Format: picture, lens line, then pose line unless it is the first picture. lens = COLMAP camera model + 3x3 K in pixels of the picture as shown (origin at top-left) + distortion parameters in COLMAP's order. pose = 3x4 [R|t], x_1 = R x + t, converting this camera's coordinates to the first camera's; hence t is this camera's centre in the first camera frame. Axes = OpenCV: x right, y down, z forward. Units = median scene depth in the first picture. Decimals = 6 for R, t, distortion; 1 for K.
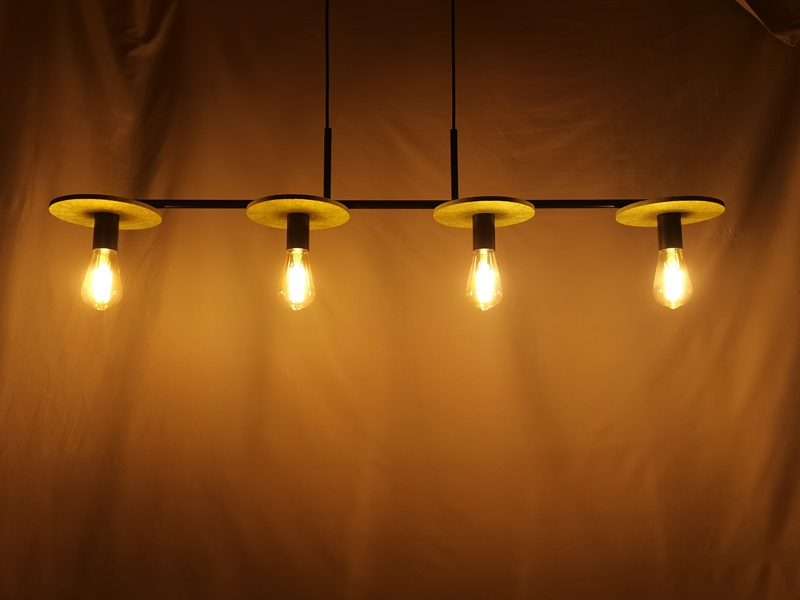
lens RADIAL K [[691.4, 0, 399.4], [0, 691.4, 301.5], [0, 0, 1]] dist [0.053206, -0.040526]
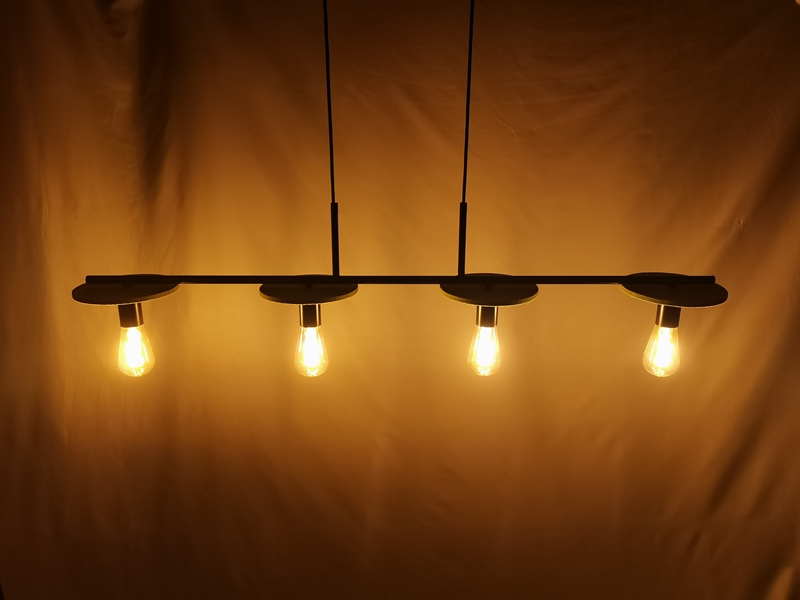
lens RADIAL K [[637.7, 0, 399.7], [0, 637.7, 294.5], [0, 0, 1]] dist [0.046399, -0.029890]
pose [[0.999437, 0.016978, -0.028938, 0.014658], [-0.002271, 0.894766, 0.446529, -0.458876], [0.033474, -0.446212, 0.894301, 0.123462]]
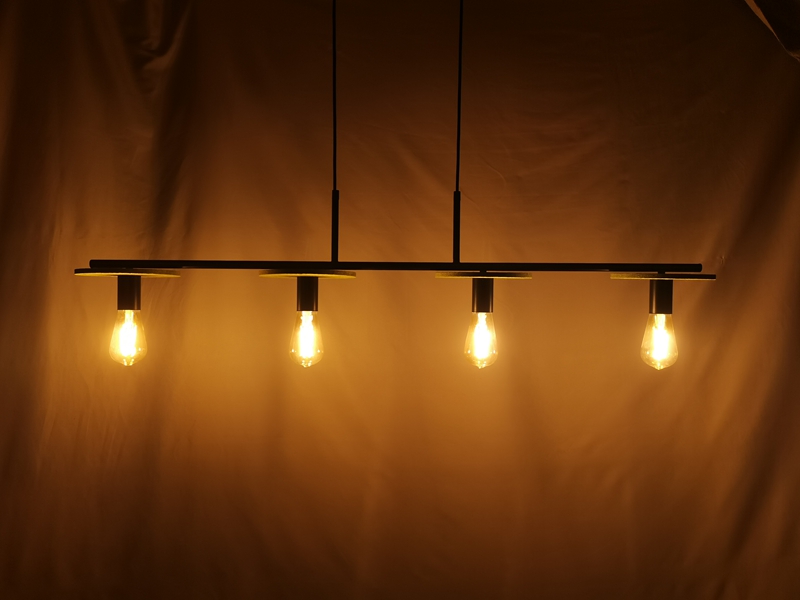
lens RADIAL K [[637.7, 0, 400.6], [0, 637.7, 300.0], [0, 0, 1]] dist [0.046399, -0.029890]
pose [[0.999582, 0.016134, -0.023986, 0.016967], [-0.011780, 0.985074, 0.171727, -0.216316], [0.026398, -0.171373, 0.984853, 0.030560]]
